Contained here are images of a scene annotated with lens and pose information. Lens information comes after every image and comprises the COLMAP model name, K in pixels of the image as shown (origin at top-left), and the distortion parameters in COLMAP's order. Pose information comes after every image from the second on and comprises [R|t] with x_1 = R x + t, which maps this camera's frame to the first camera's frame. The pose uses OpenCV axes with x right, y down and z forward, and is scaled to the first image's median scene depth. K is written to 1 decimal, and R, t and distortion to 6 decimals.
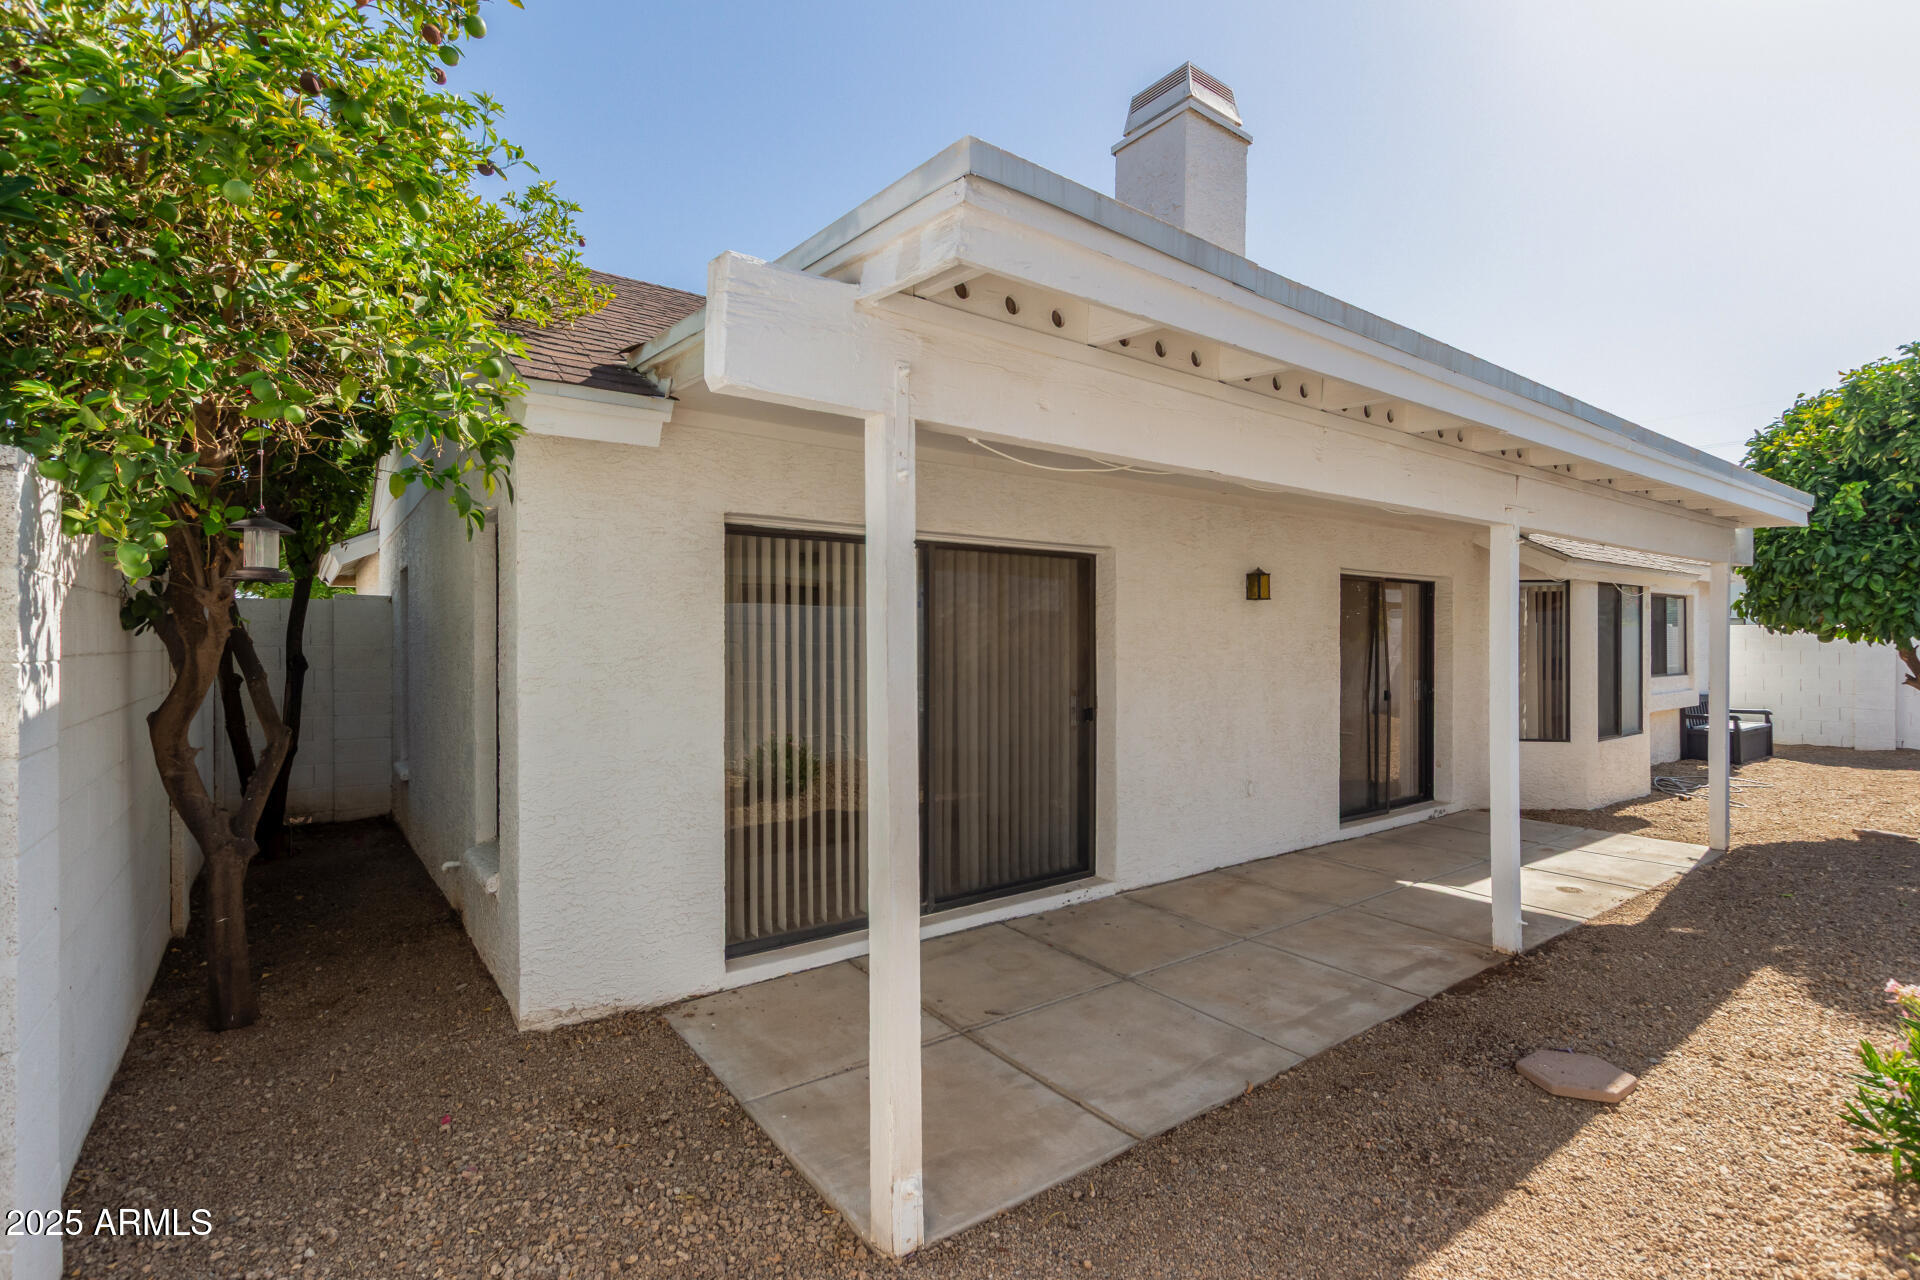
lens RADIAL K [[885.3, 0, 958.0], [0, 885.3, 637.6], [0, 0, 1]] dist [-0.004180, -0.001116]
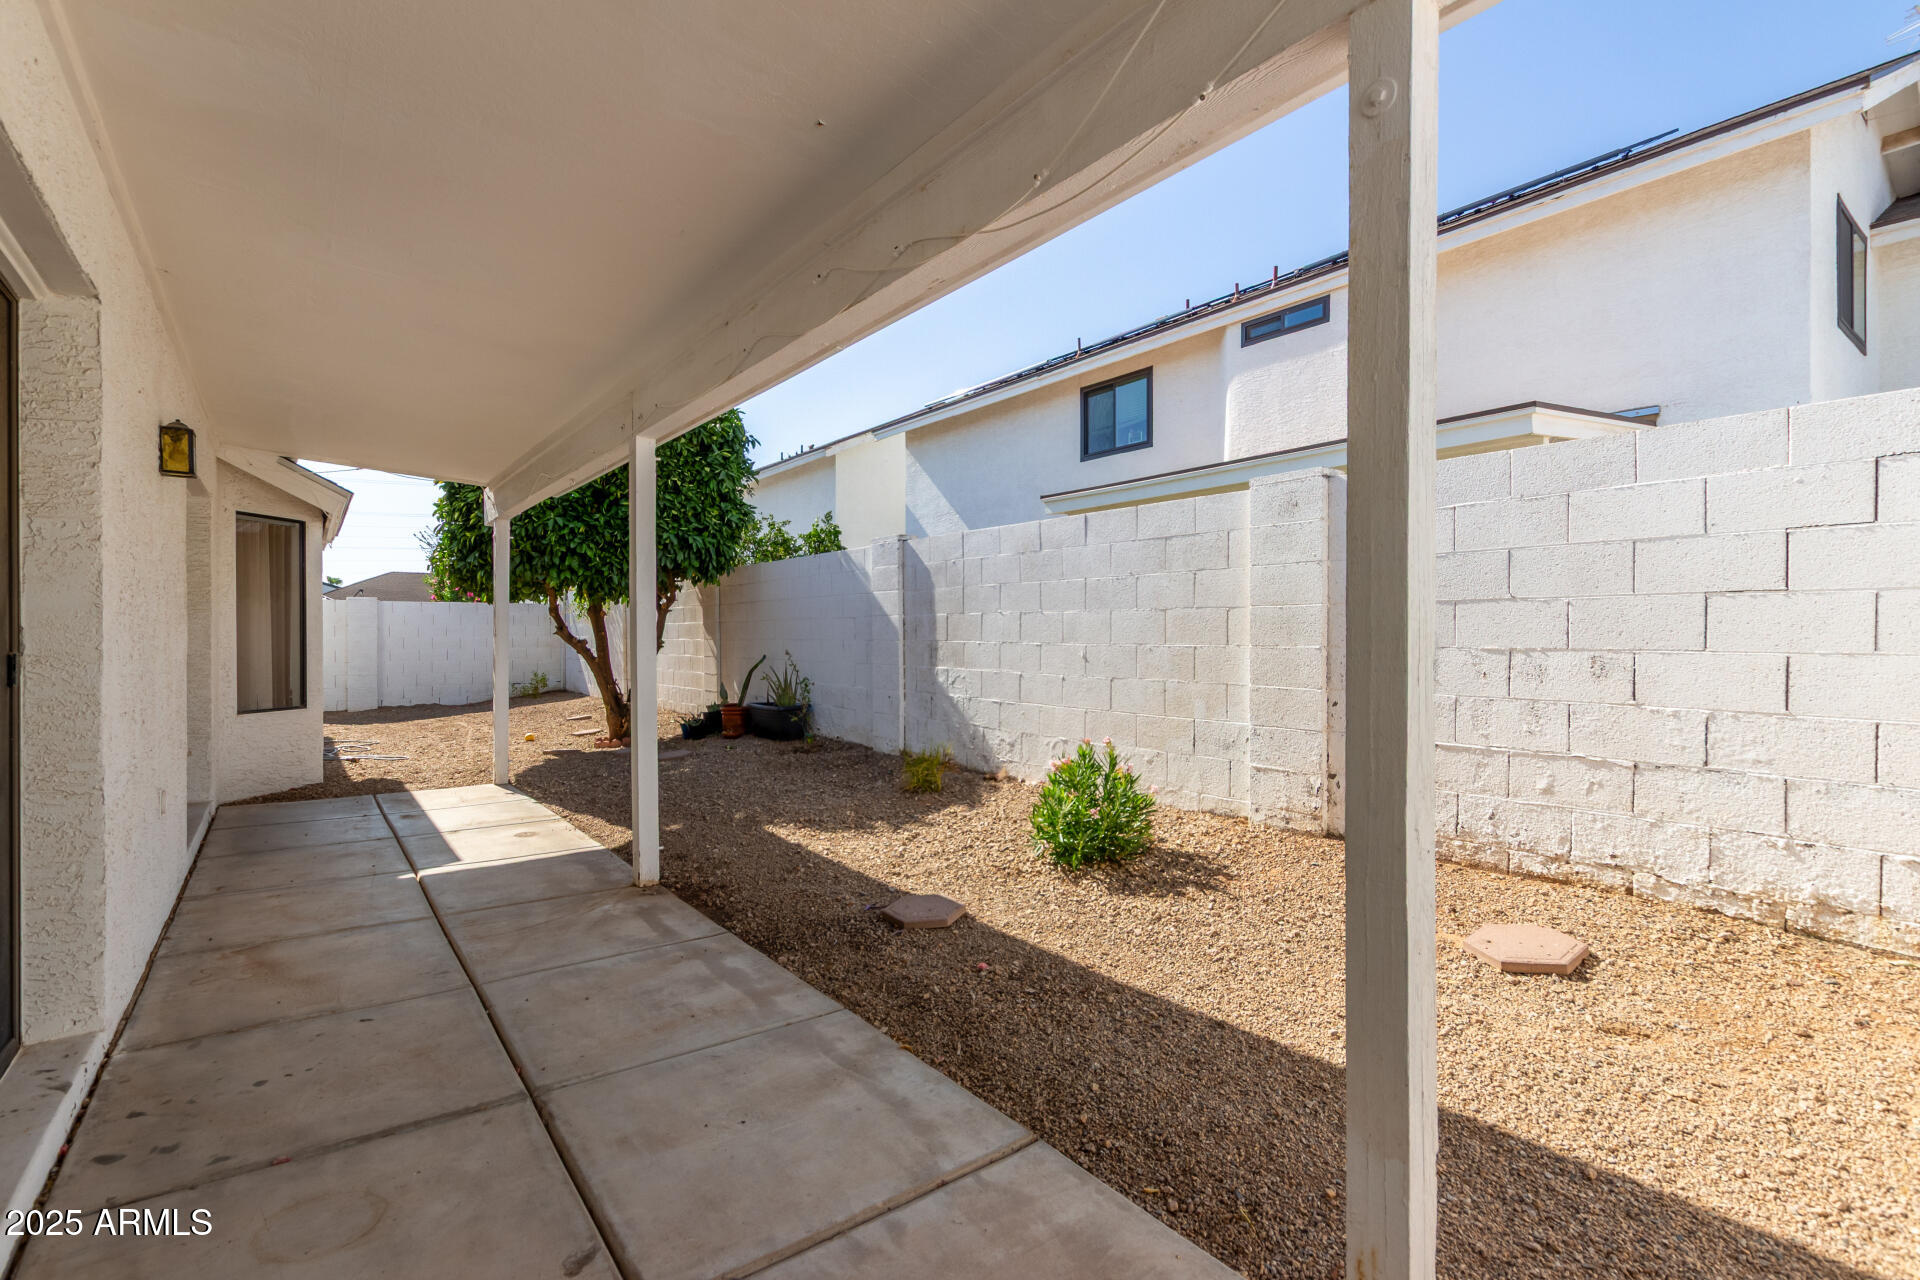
lens RADIAL K [[885.3, 0, 960.0], [0, 885.3, 639.9], [0, 0, 1]] dist [-0.004180, -0.001116]
pose [[-0.009641, -0.006590, 0.999932, -0.369198], [0.004482, 0.999968, 0.006633, 0.094164], [-0.999943, 0.004546, -0.009611, 0.728809]]
